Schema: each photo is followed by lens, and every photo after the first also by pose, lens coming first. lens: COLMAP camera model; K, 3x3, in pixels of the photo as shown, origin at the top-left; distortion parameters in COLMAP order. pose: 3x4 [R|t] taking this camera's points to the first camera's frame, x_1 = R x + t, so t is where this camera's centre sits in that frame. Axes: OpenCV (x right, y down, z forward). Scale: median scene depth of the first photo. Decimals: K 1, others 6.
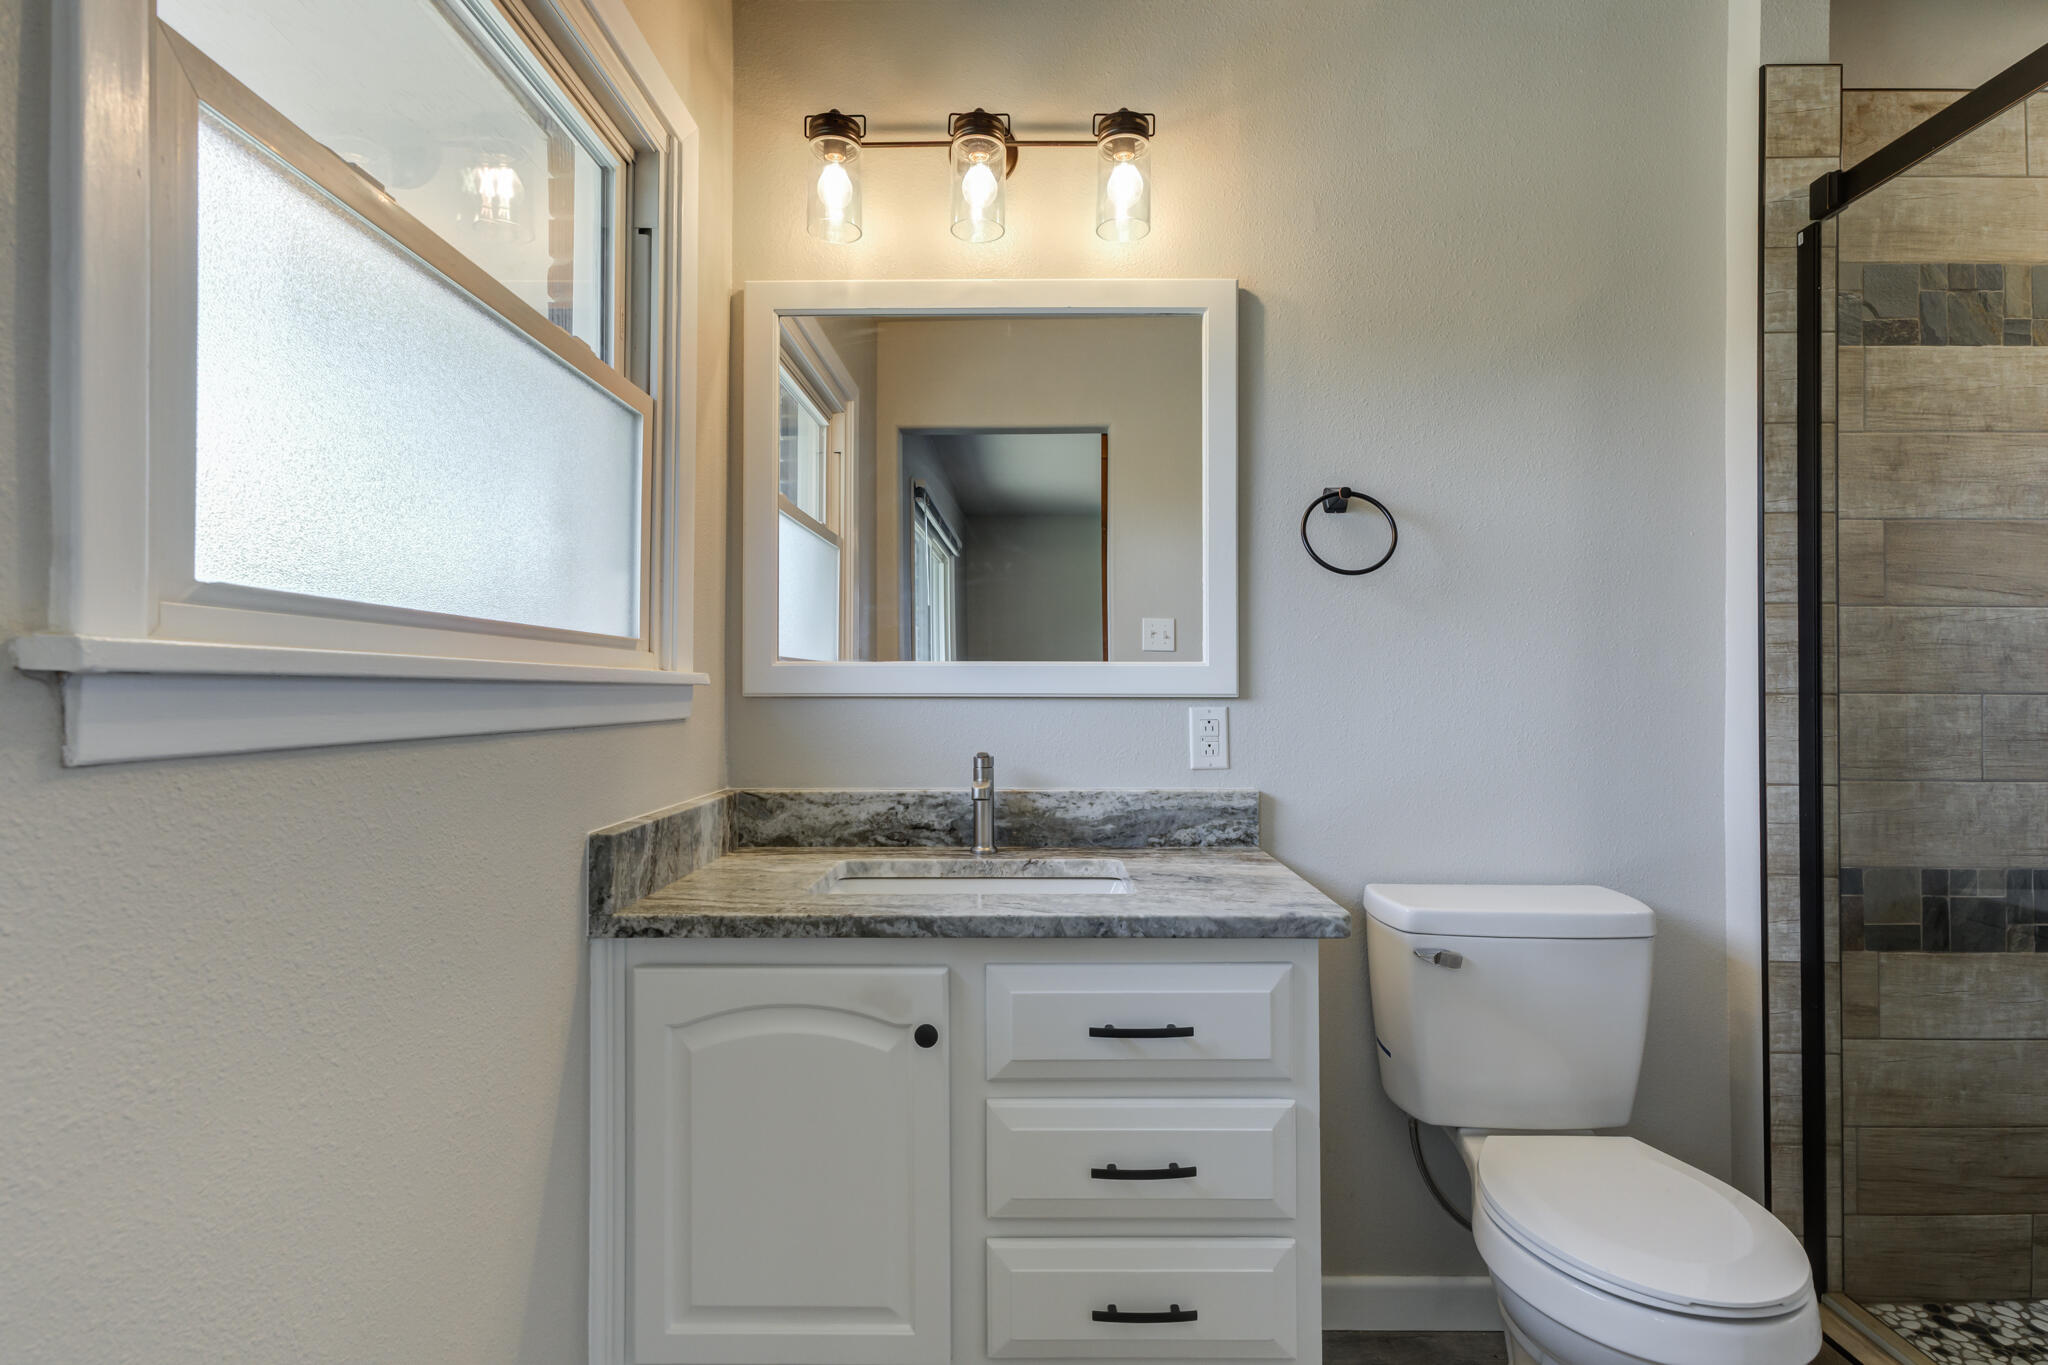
lens RADIAL K [[1049.5, 0, 968.5], [0, 1049.5, 678.8], [0, 0, 1]] dist [-0.012920, -0.000168]
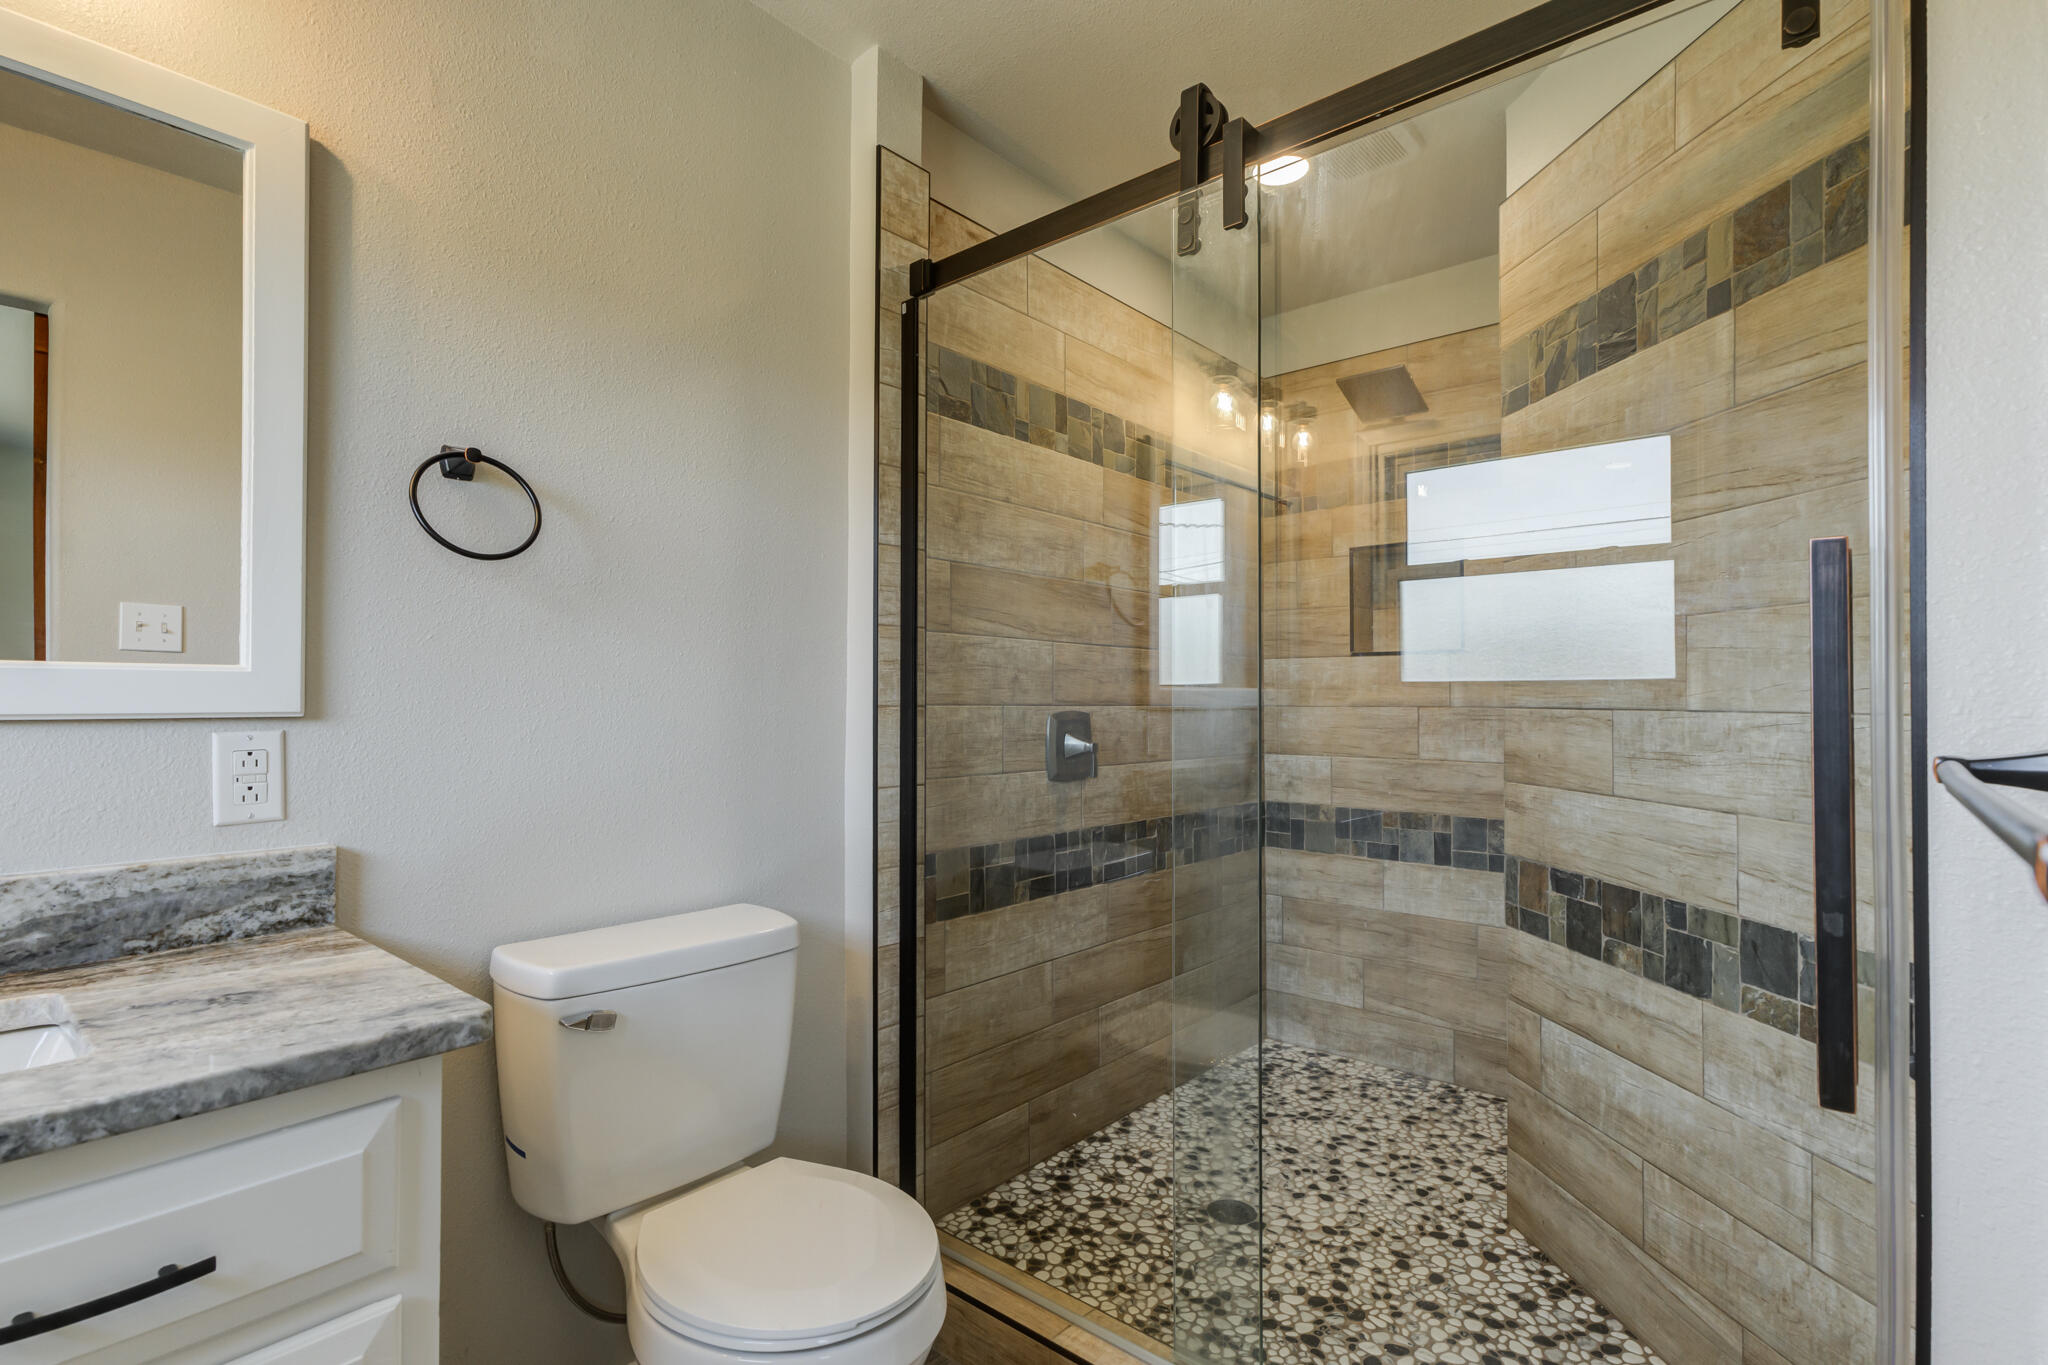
lens RADIAL K [[942.6, 0, 994.5], [0, 942.6, 680.4], [0, 0, 1]] dist [-0.001543, 0.011001]
pose [[0.615663, 0.014665, 0.787873, 0.050132], [-0.001997, 0.999853, -0.017050, 0.003709], [-0.788007, 0.008924, 0.615601, 0.284107]]
